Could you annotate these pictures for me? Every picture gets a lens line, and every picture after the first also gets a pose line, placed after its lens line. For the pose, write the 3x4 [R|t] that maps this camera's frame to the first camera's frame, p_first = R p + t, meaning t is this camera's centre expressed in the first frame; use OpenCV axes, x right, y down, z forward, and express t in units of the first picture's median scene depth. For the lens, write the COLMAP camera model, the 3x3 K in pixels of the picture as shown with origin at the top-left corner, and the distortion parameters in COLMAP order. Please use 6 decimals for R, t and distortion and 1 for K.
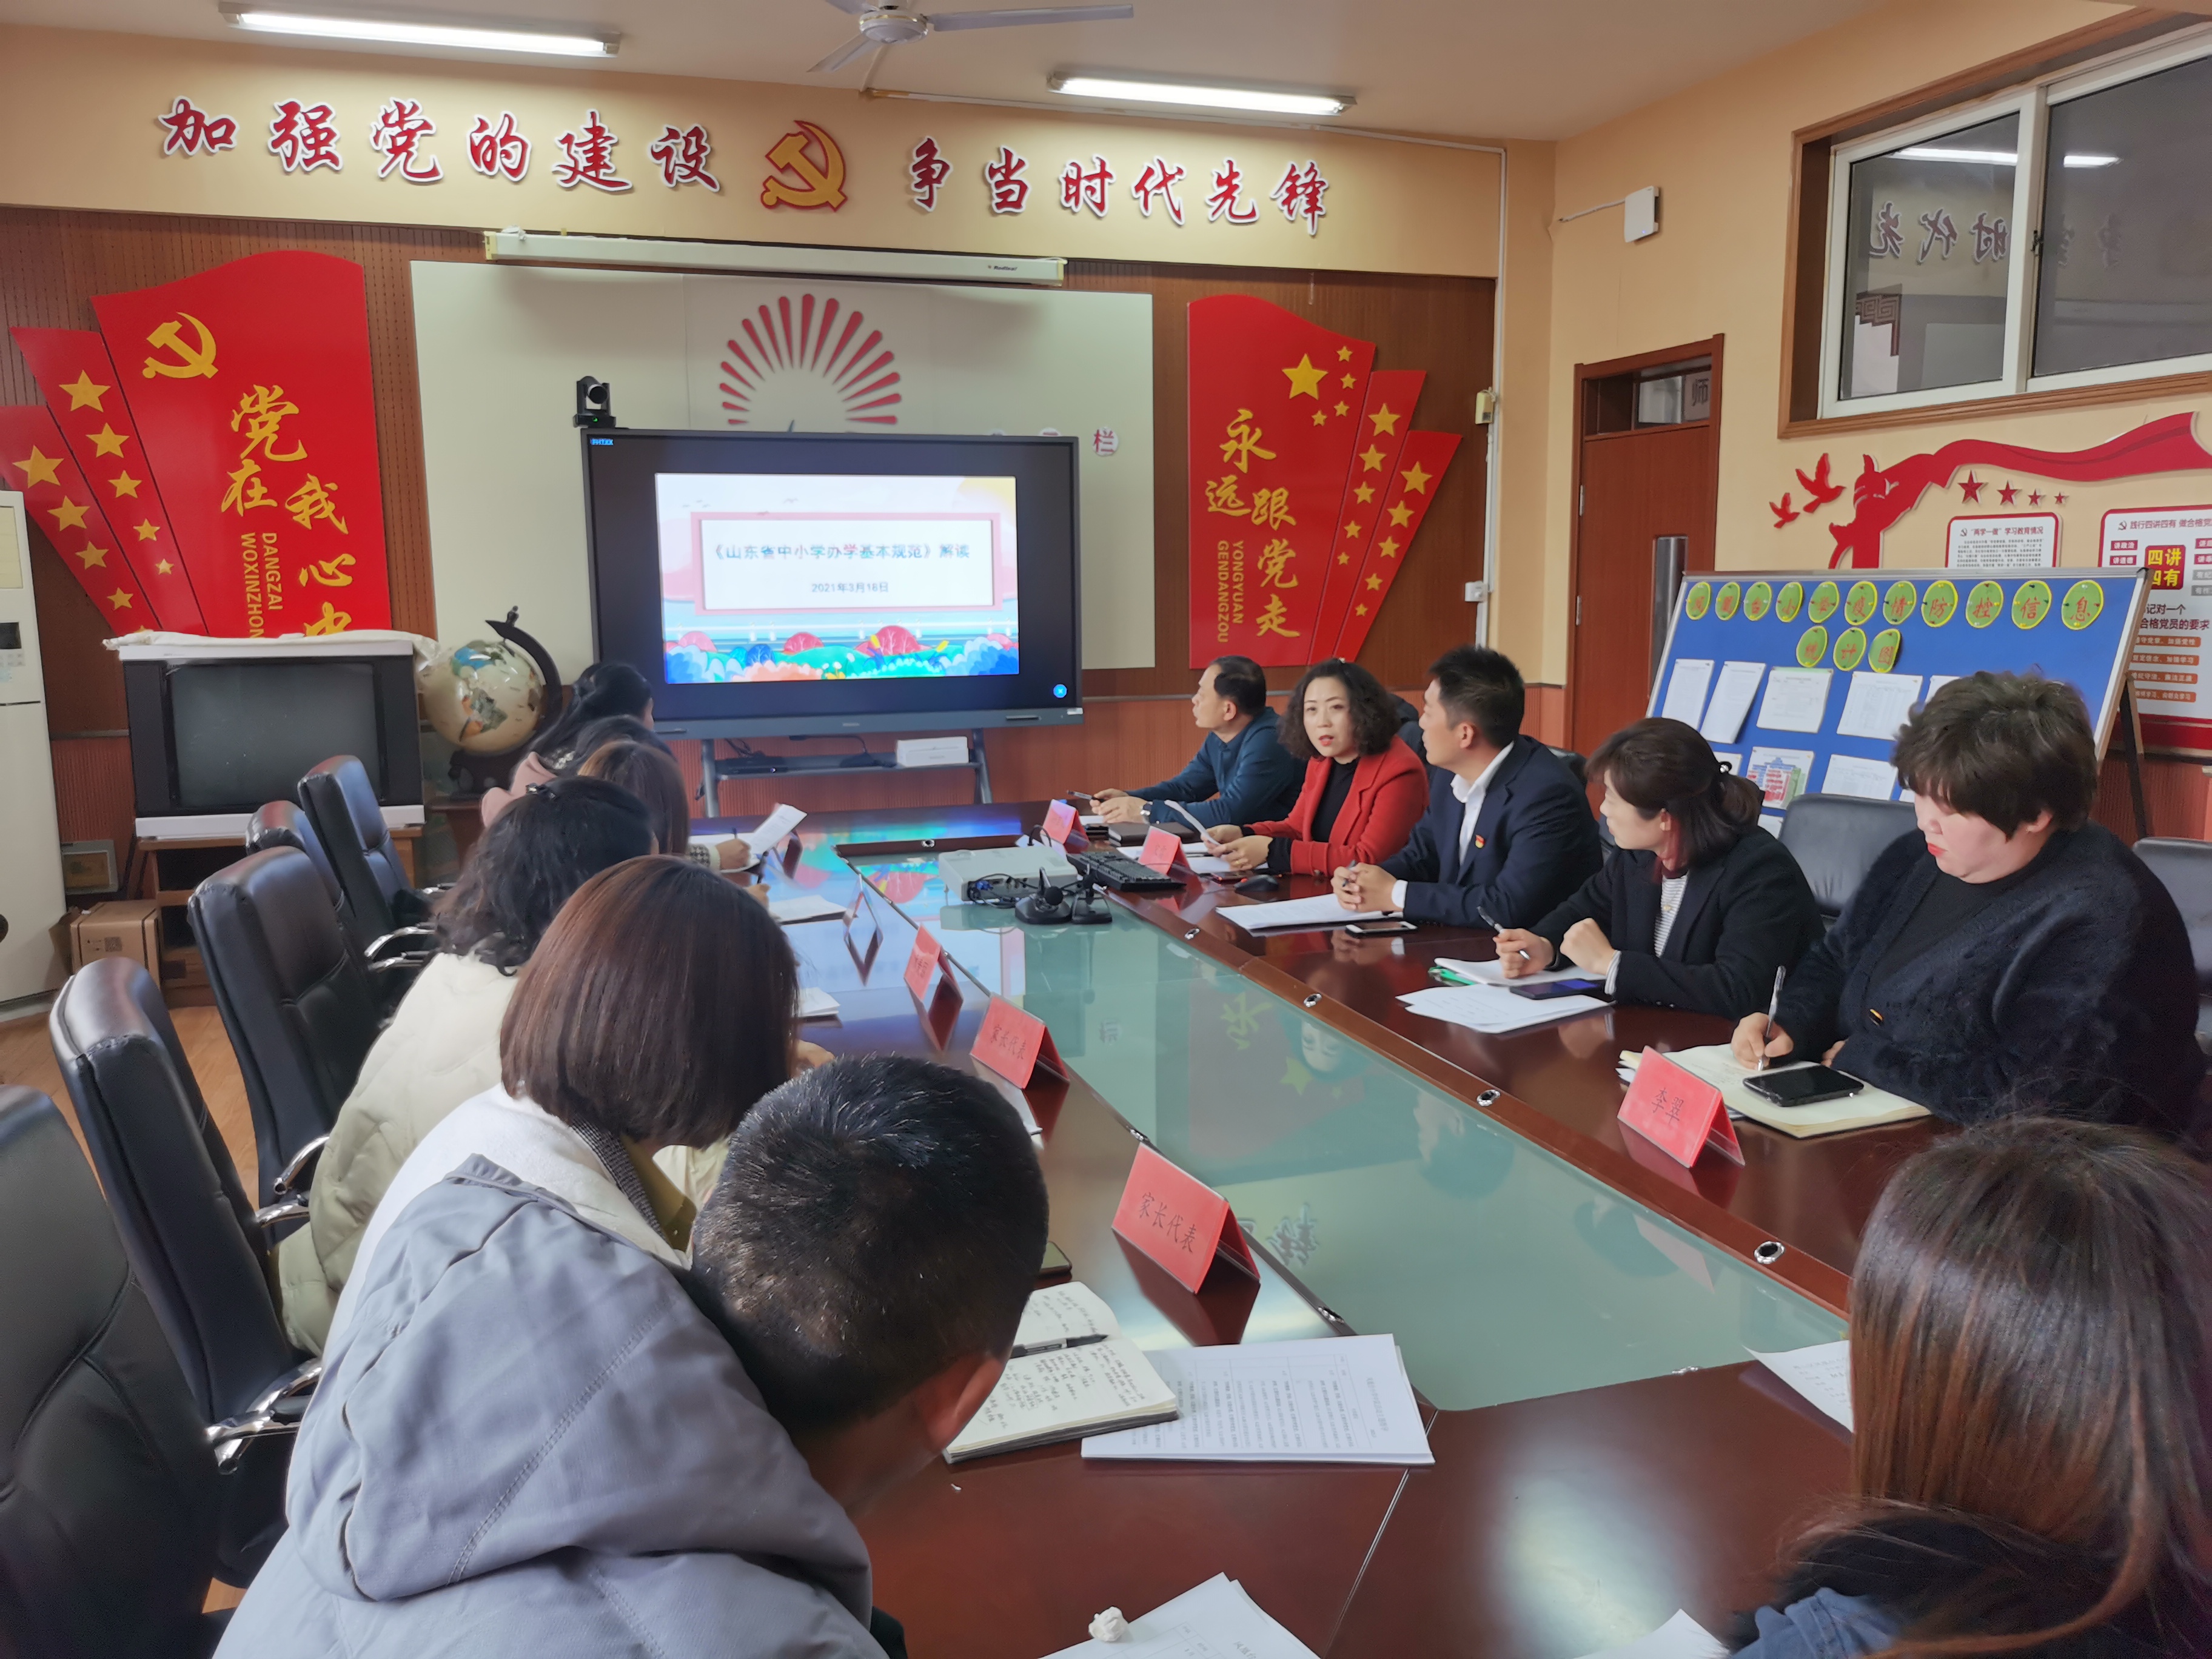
lens RADIAL K [[1702.4, 0, 1092.2], [0, 1702.4, 823.1], [0, 0, 1]] dist [0.047433, -0.034489]
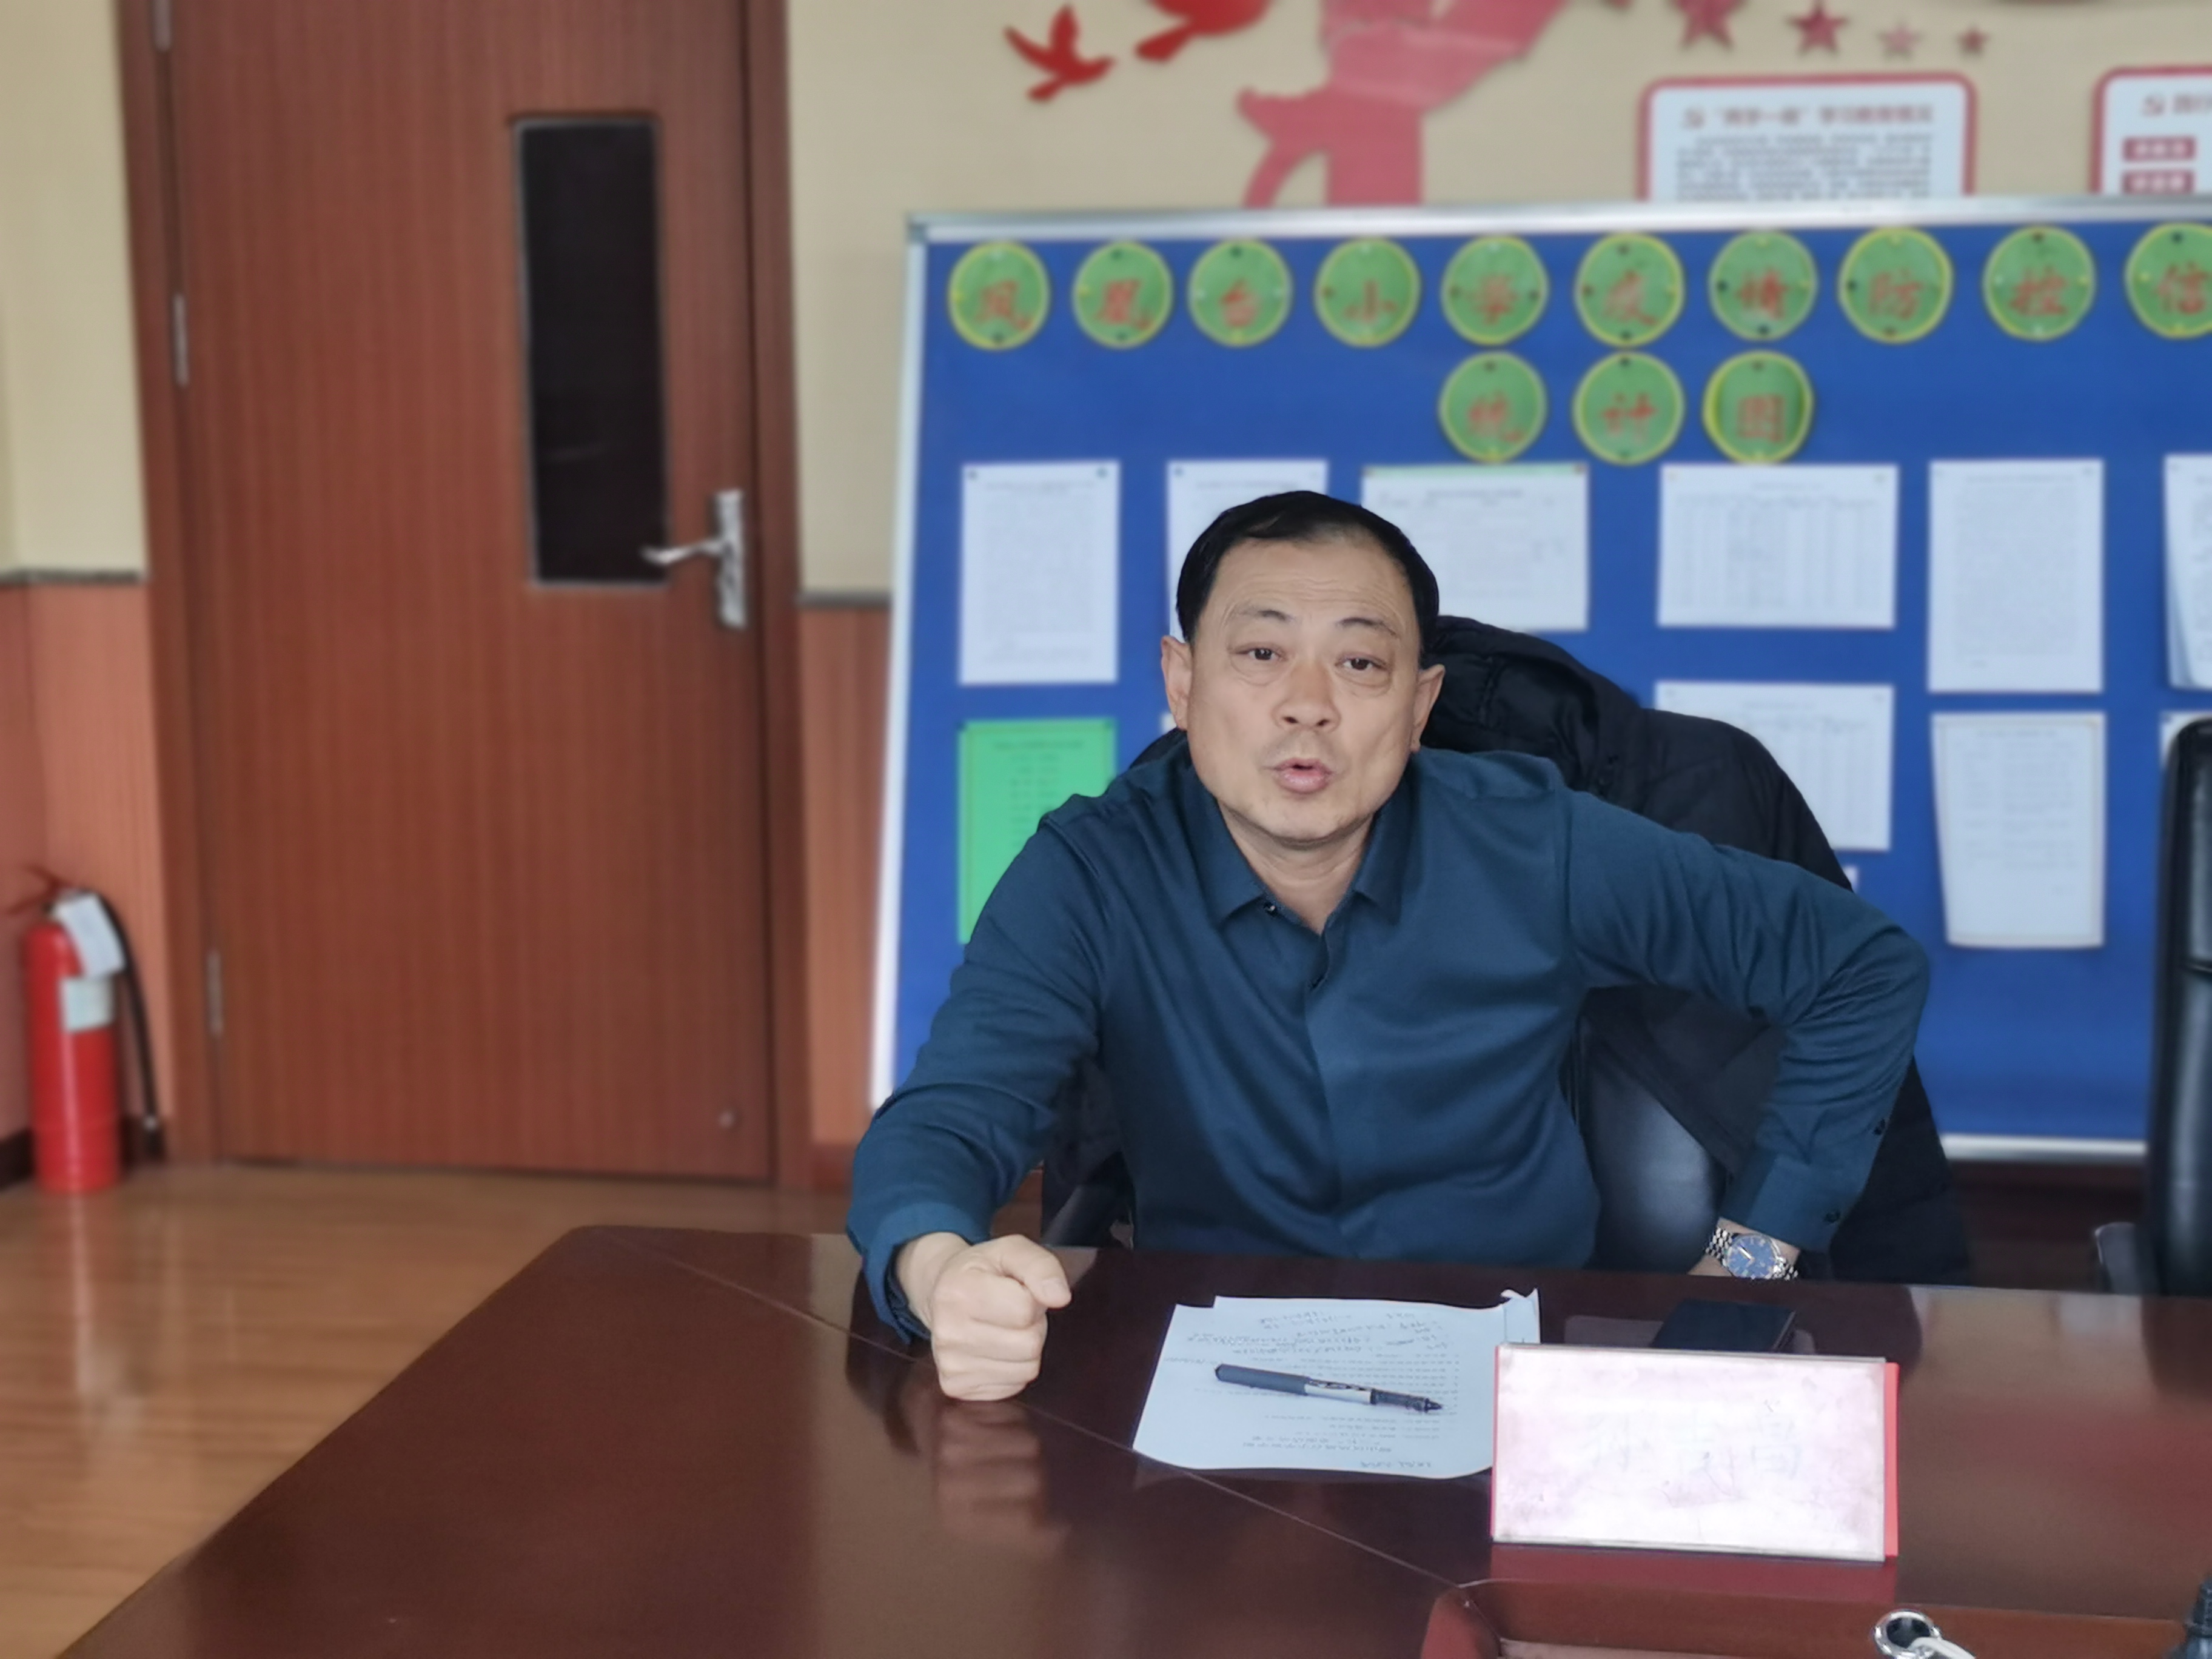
lens RADIAL K [[3710.8, 0, 970.2], [0, 3710.8, 675.0], [0, 0, 1]] dist [0.035485, 0.000000]
pose [[0.481746, -0.108808, 0.869529, -0.316331], [0.135877, 0.989536, 0.048545, -0.087882], [-0.865712, 0.094762, 0.491490, 0.615462]]
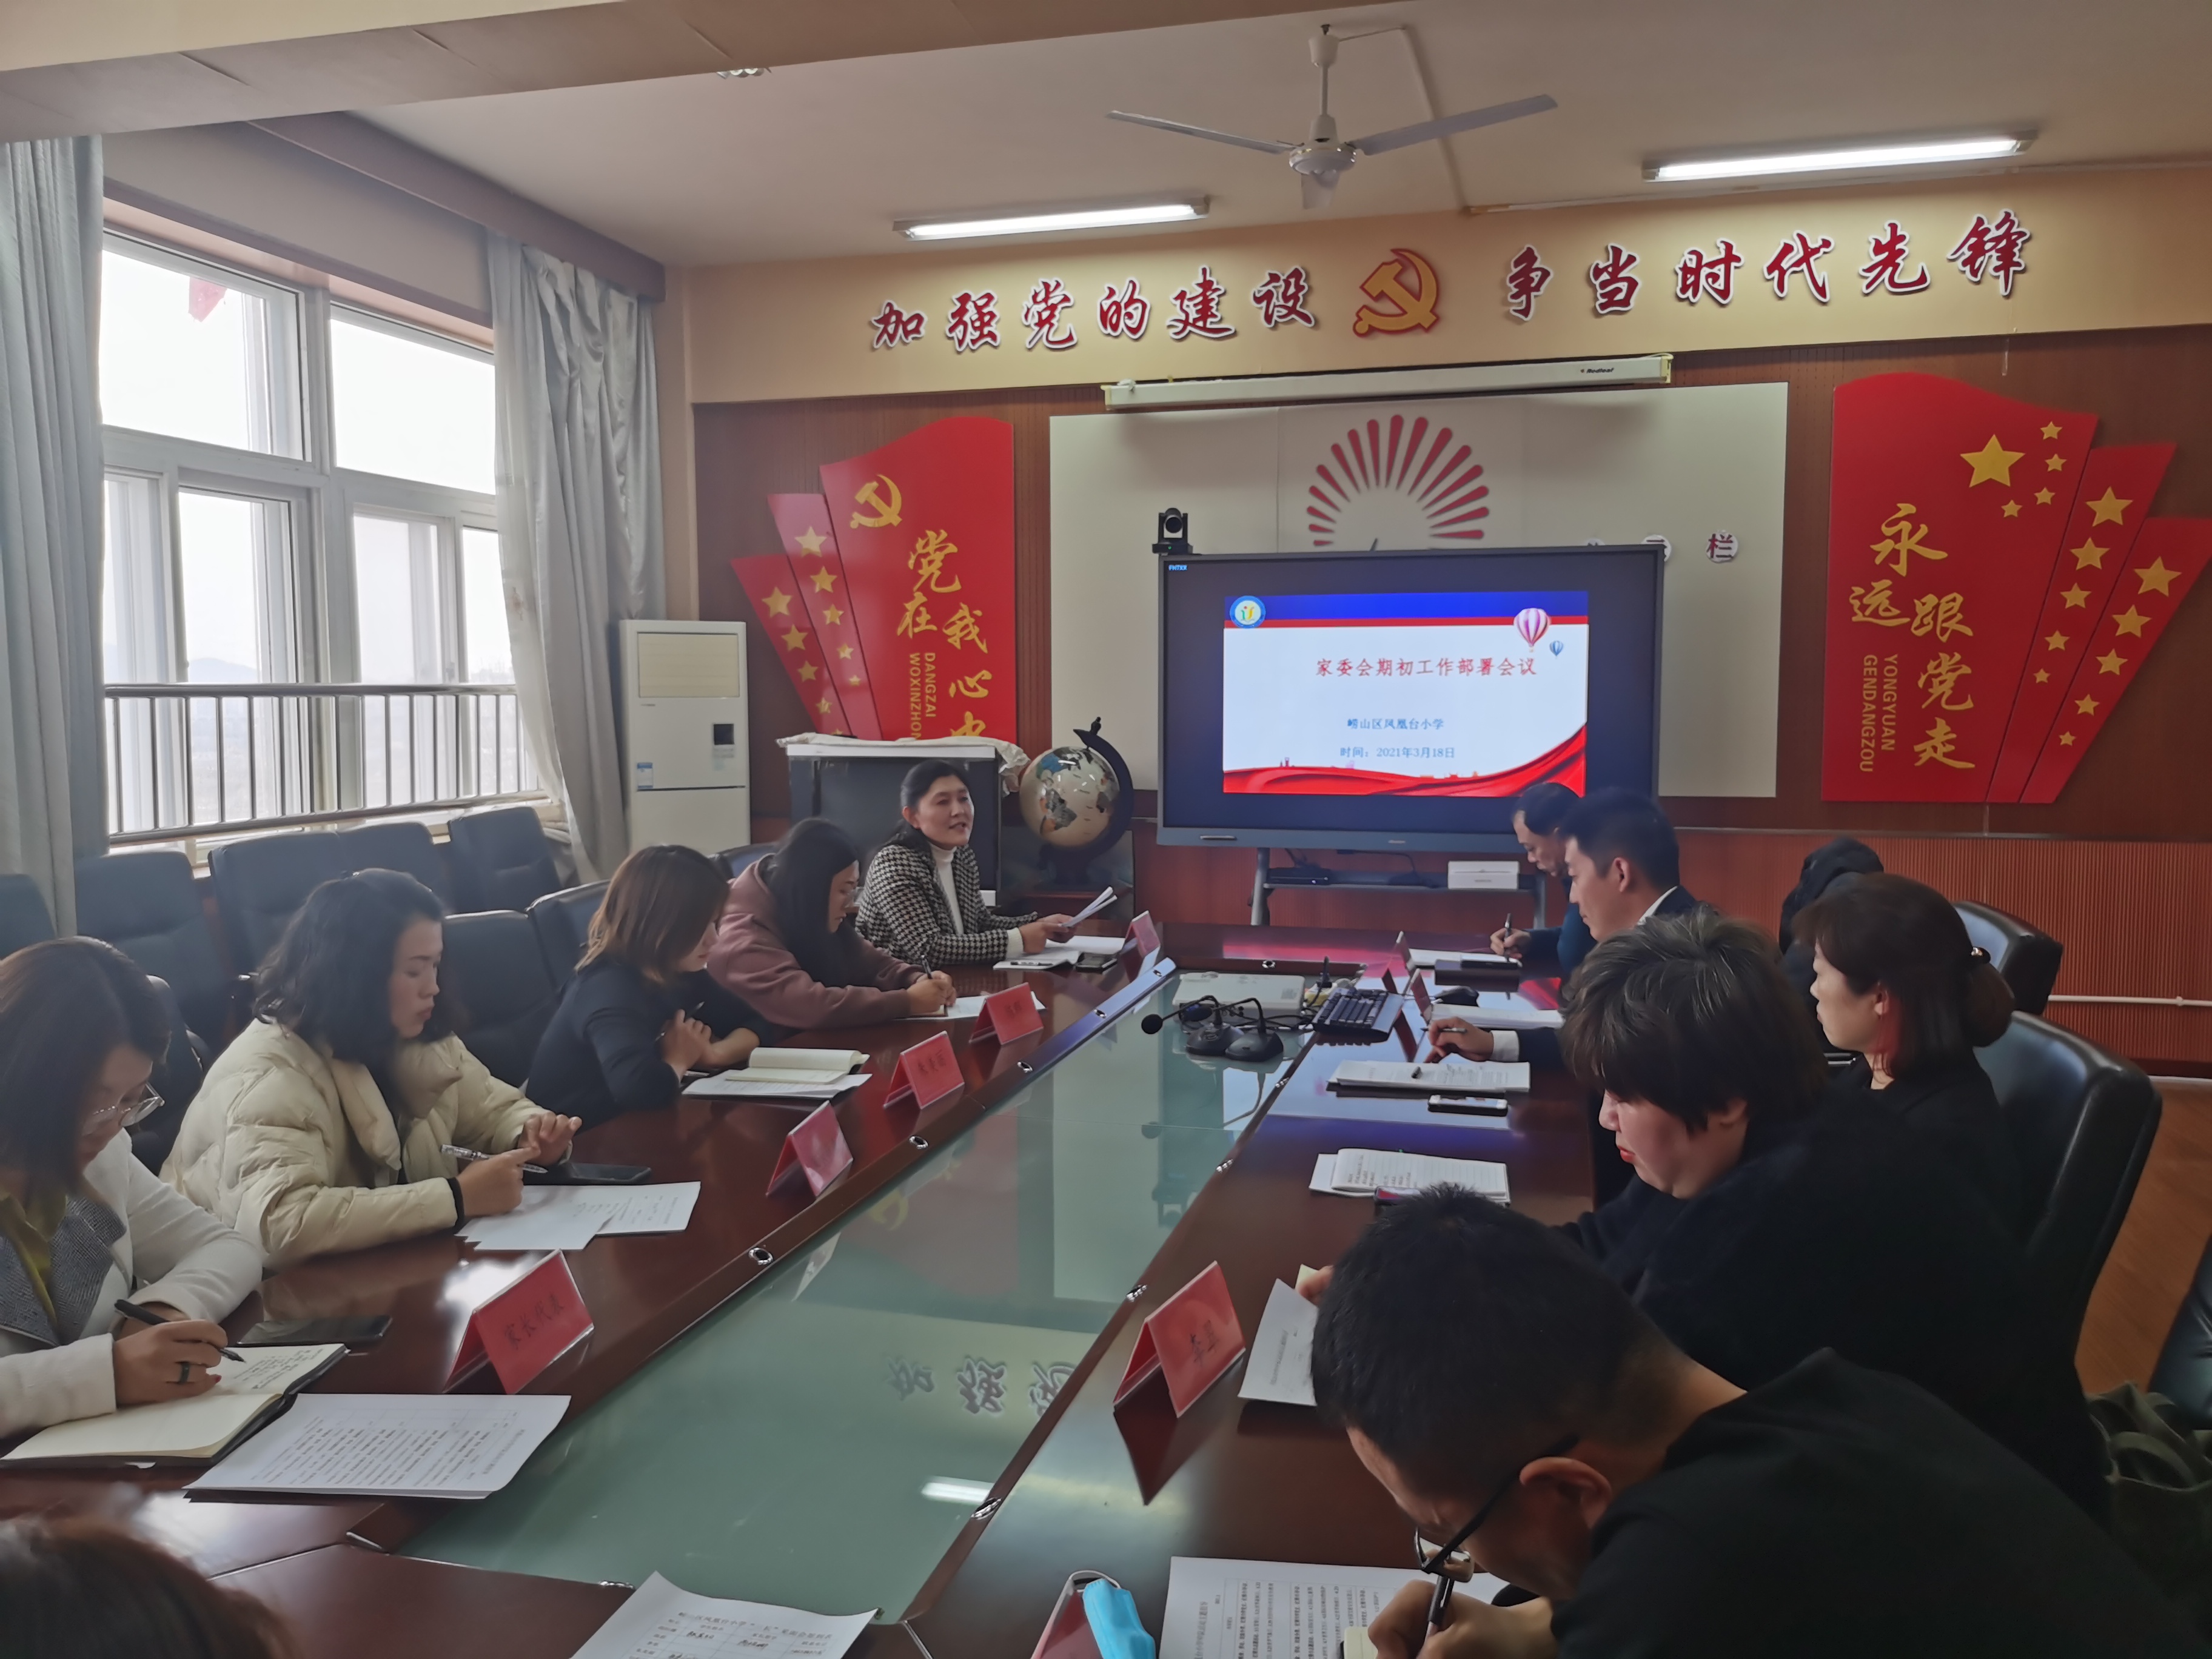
lens RADIAL K [[1702.4, 0, 1106.3], [0, 1702.4, 822.2], [0, 0, 1]] dist [0.047433, -0.034489]
pose [[0.842689, 0.052053, -0.535879, 0.252304], [-0.085880, 0.995567, -0.038344, -0.017205], [0.531507, 0.078333, 0.843424, 0.079996]]
